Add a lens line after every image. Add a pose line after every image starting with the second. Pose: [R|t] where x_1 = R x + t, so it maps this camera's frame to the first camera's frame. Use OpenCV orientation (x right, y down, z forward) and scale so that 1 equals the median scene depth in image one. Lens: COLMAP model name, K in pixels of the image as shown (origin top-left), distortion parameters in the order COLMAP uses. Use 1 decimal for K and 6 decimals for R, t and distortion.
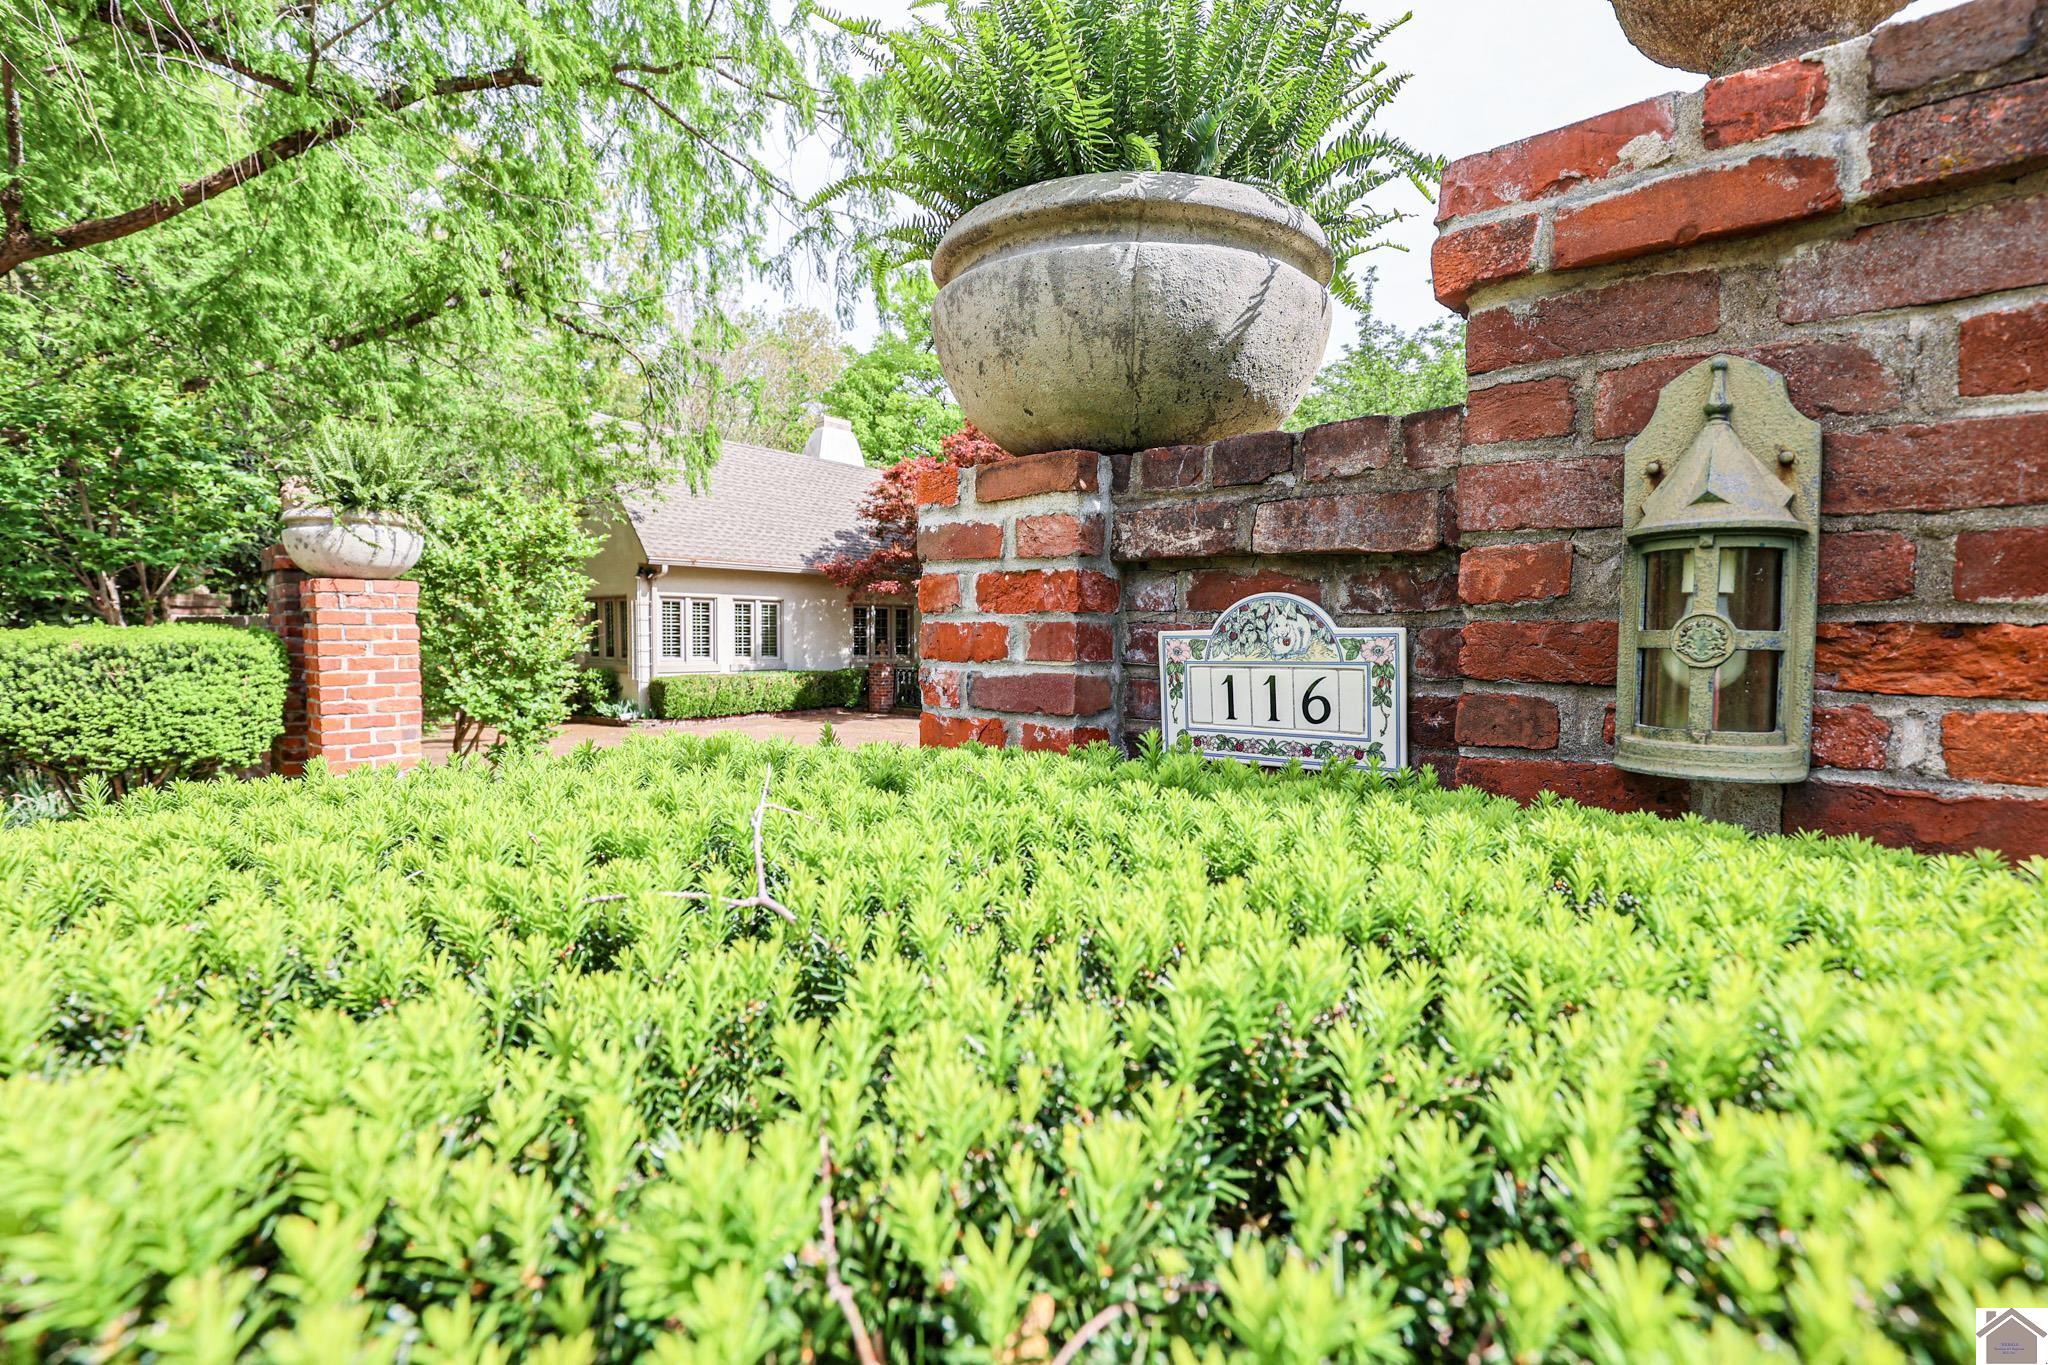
lens RADIAL K [[943.2, 0, 1024.5], [0, 943.2, 673.9], [0, 0, 1]] dist [-0.025235, 0.000712]
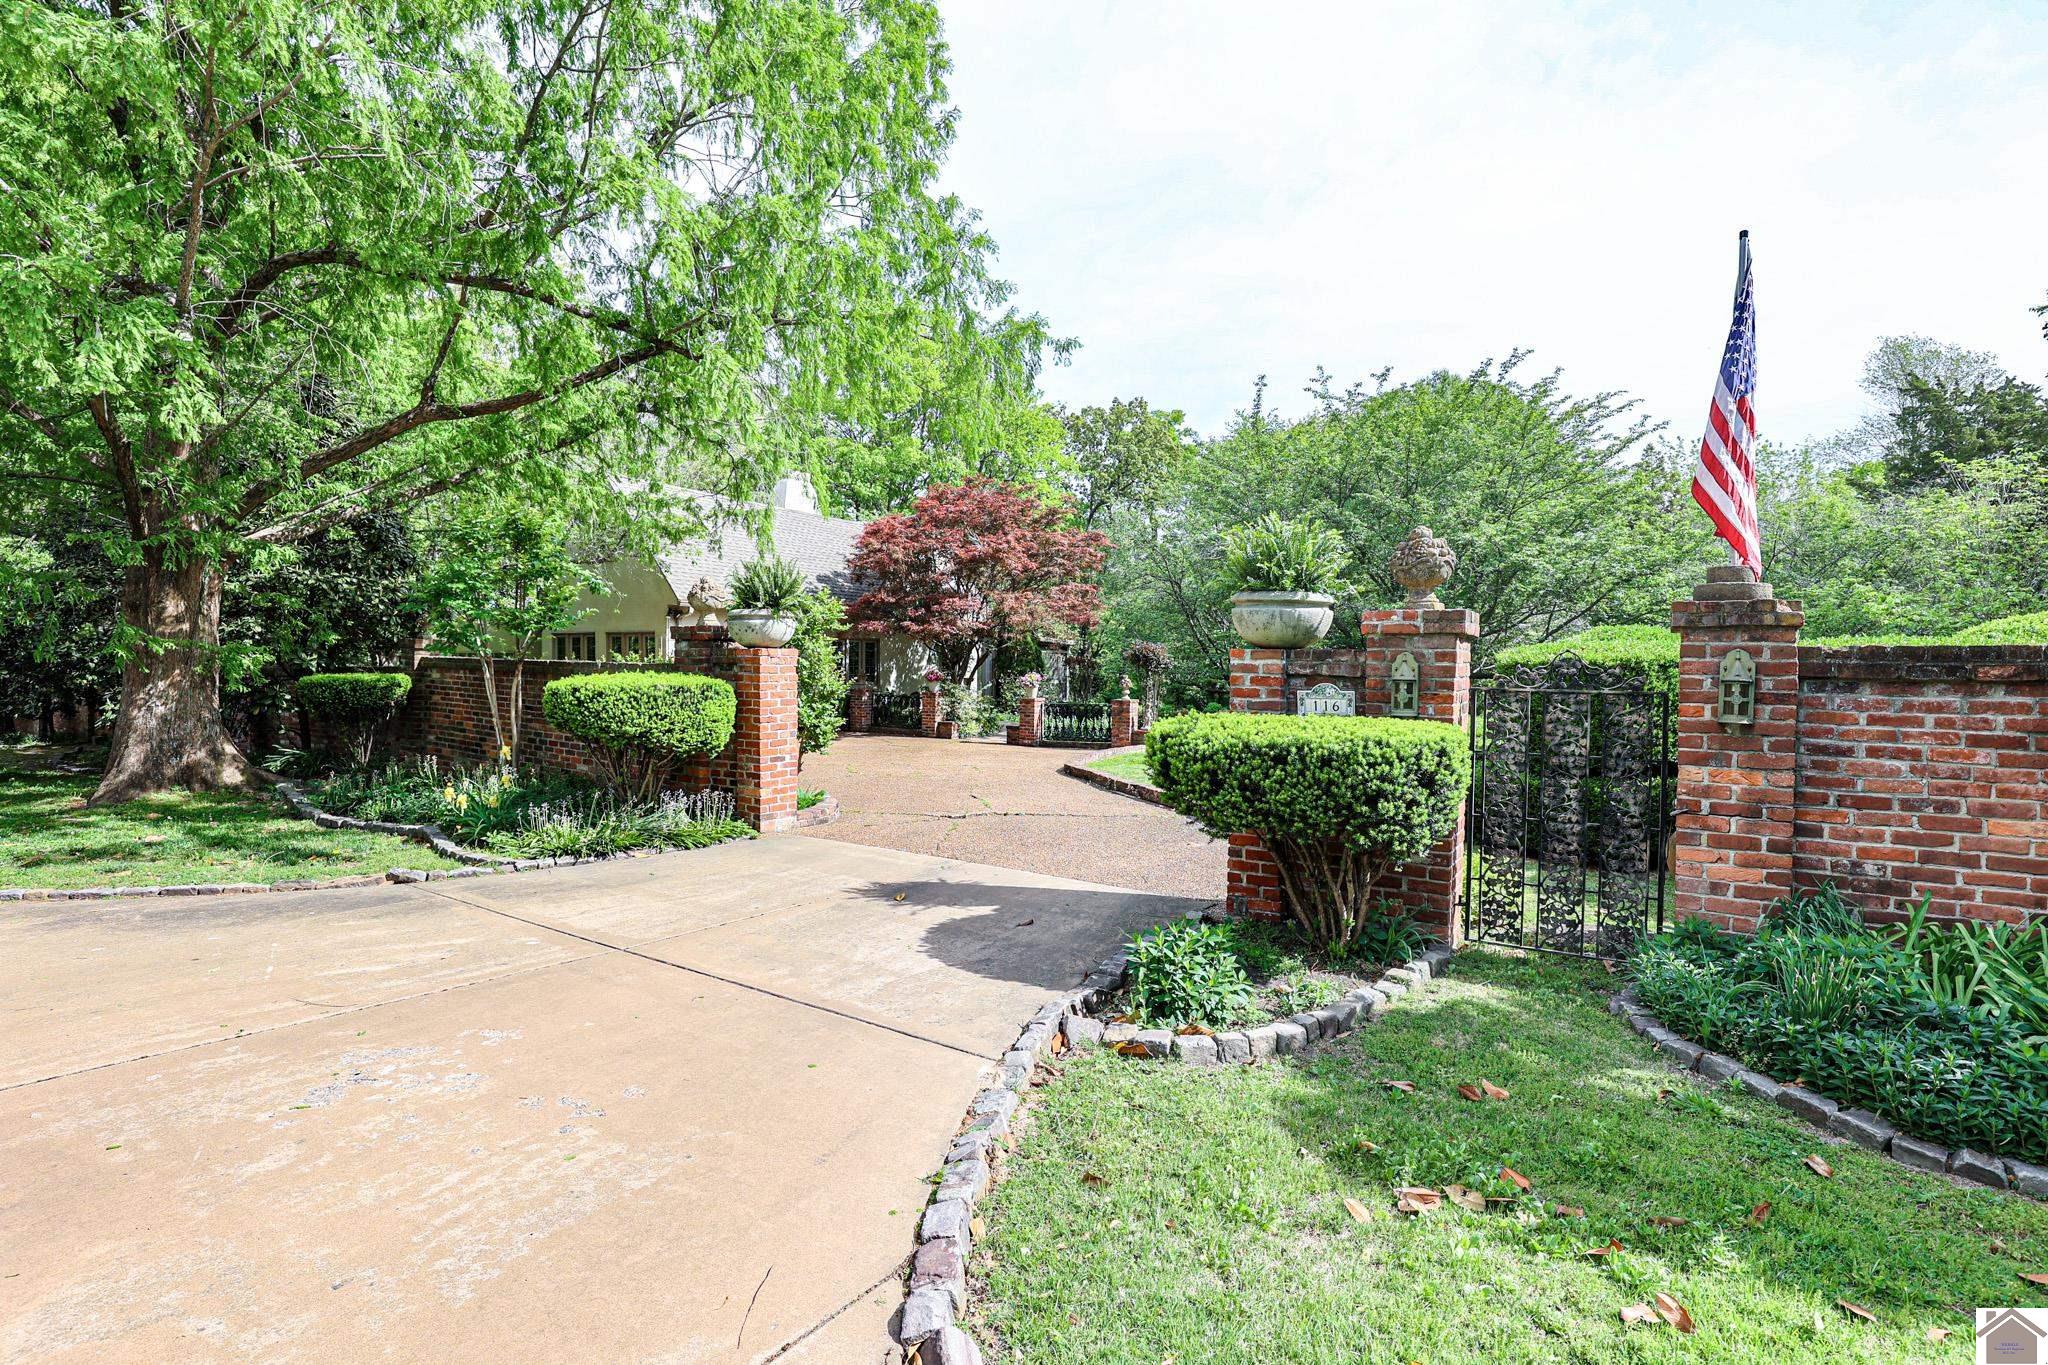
lens RADIAL K [[943.2, 0, 1024.5], [0, 943.2, 673.9], [0, 0, 1]] dist [-0.025235, 0.000712]
pose [[0.990586, 0.000928, 0.136889, -0.126884], [0.002323, 0.999719, -0.023591, -0.001764], [-0.136873, 0.023686, 0.990305, -0.233774]]
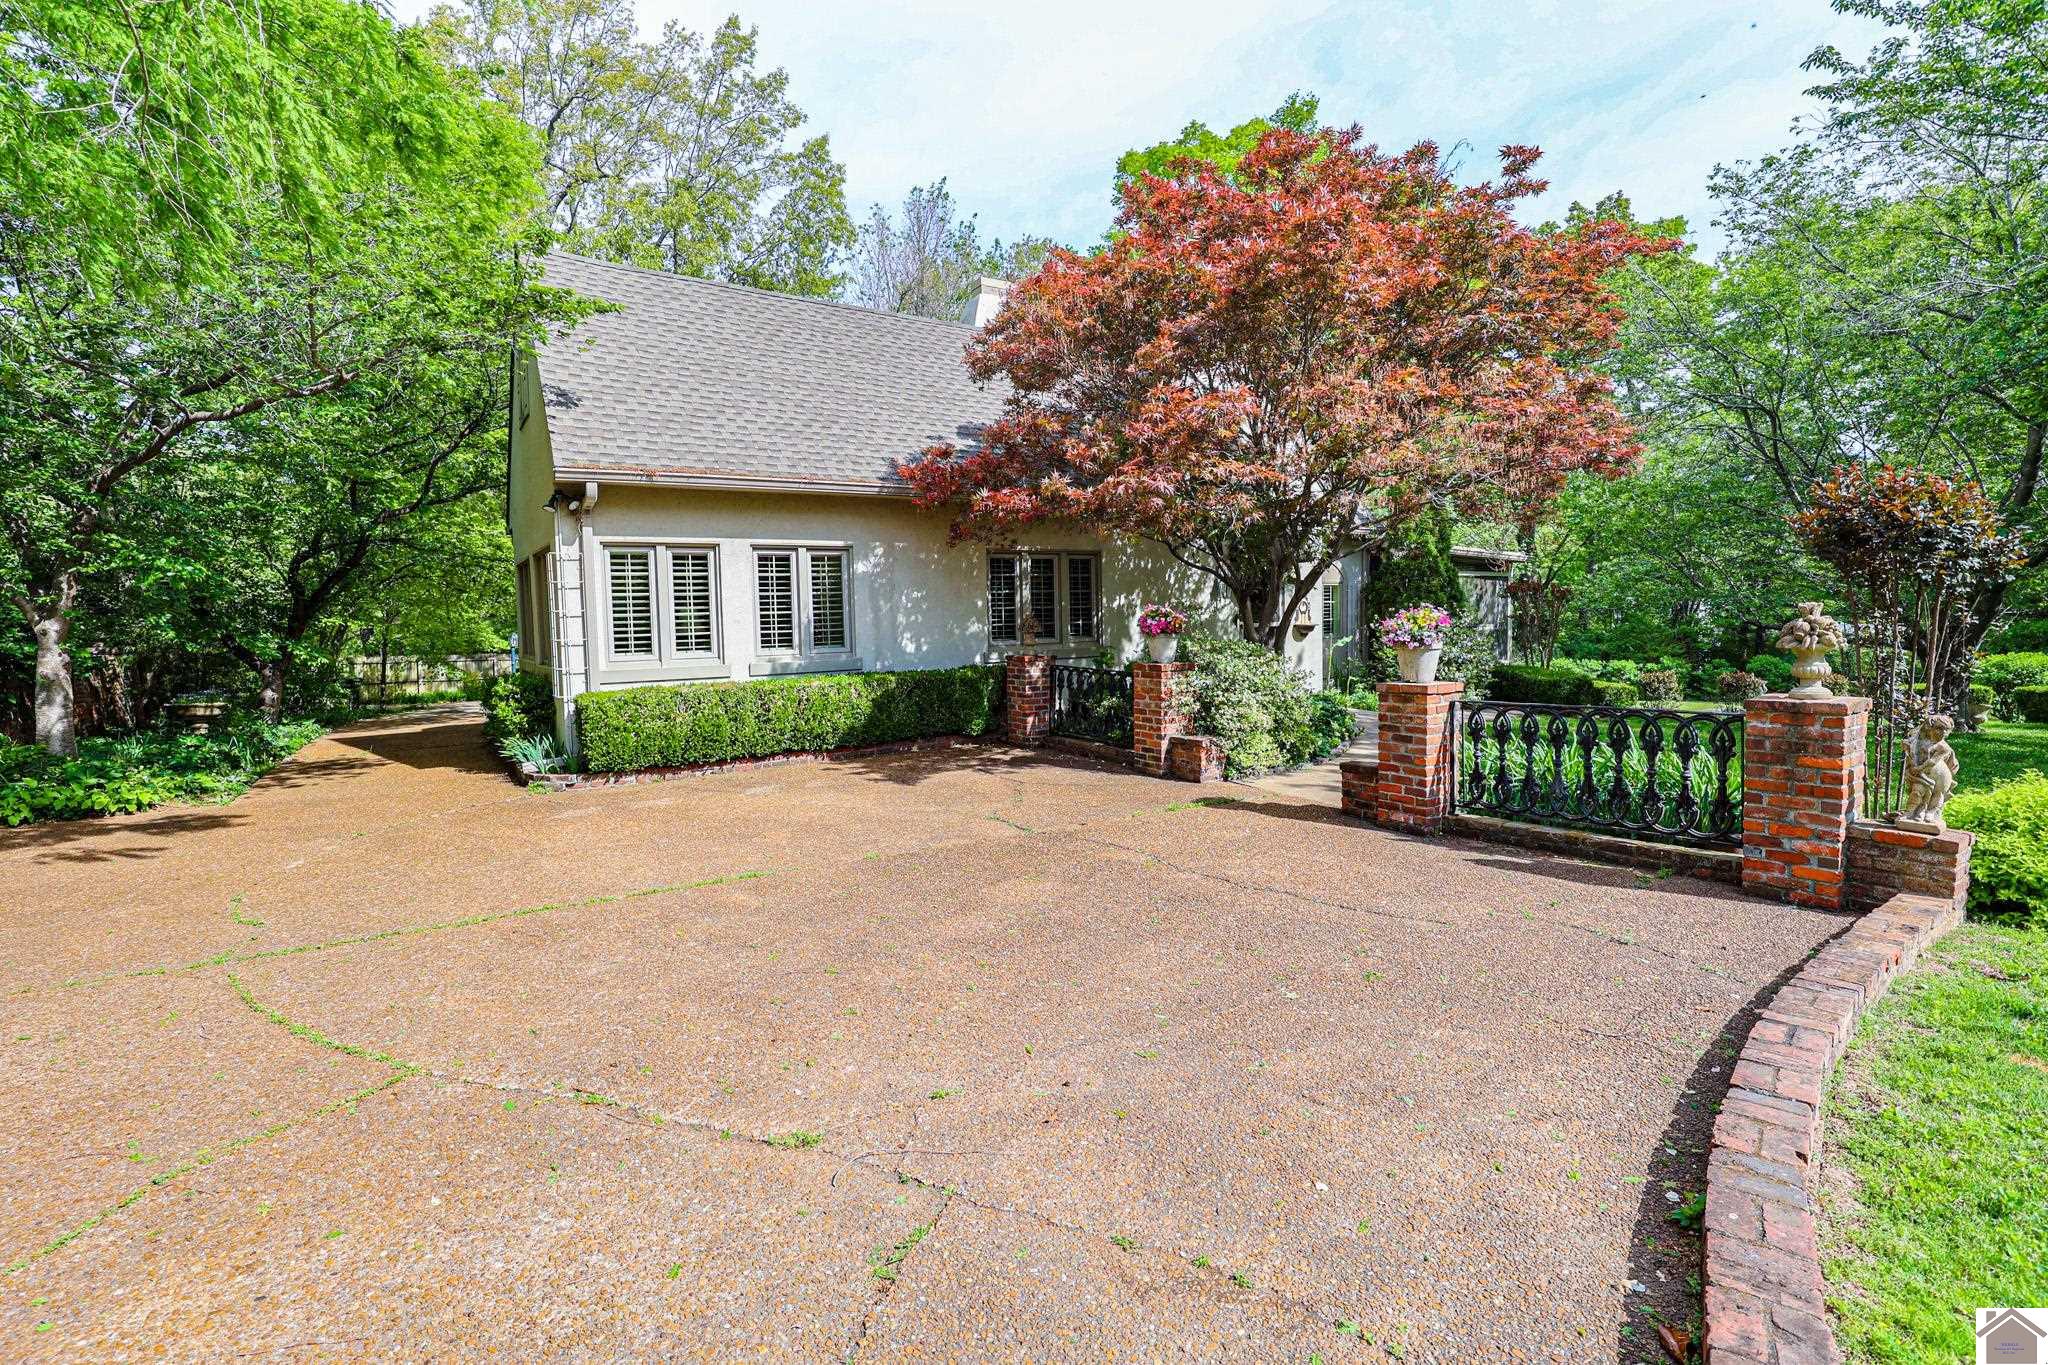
lens RADIAL K [[943.2, 0, 1024.5], [0, 943.2, 673.9], [0, 0, 1]] dist [-0.025235, 0.000712]
pose [[0.960683, -0.010780, -0.277437, -0.000705], [0.019176, 0.999436, 0.027565, -0.017263], [0.276983, -0.031801, 0.960348, 0.543916]]
